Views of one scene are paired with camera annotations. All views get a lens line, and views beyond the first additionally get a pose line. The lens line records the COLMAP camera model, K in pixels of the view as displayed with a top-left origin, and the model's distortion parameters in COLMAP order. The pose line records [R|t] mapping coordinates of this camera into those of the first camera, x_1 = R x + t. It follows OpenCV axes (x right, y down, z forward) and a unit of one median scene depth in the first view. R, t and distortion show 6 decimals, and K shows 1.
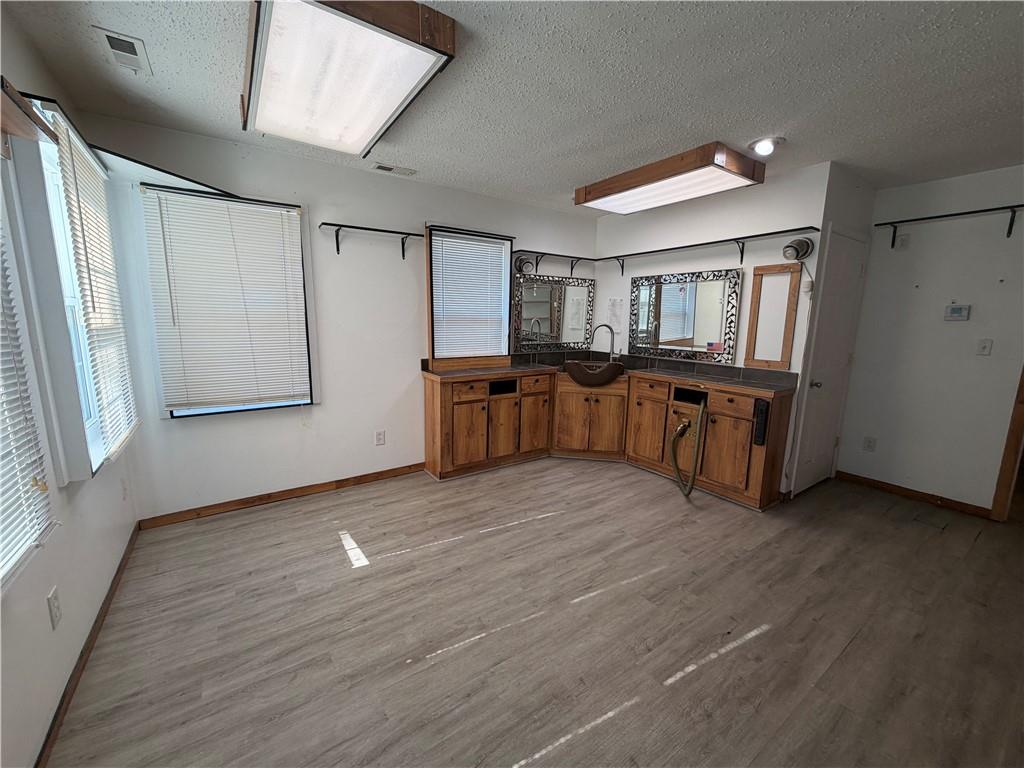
lens RADIAL K [[410.6, 0, 509.2], [0, 410.6, 383.1], [0, 0, 1]] dist [0.001463, 0.000027]
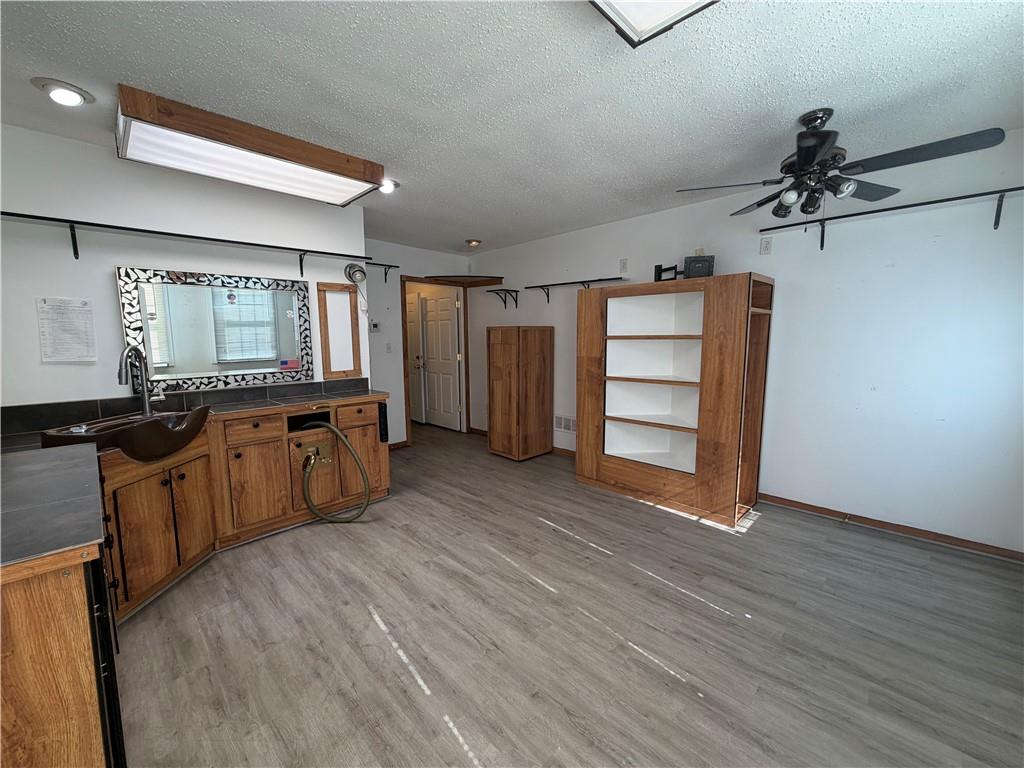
lens RADIAL K [[410.6, 0, 509.1], [0, 410.6, 384.4], [0, 0, 1]] dist [0.001463, 0.000027]
pose [[-0.188112, -0.137119, 0.972529, -0.536739], [0.157517, 0.973177, 0.167678, -0.138709], [-0.969434, 0.184732, -0.161468, 0.787465]]
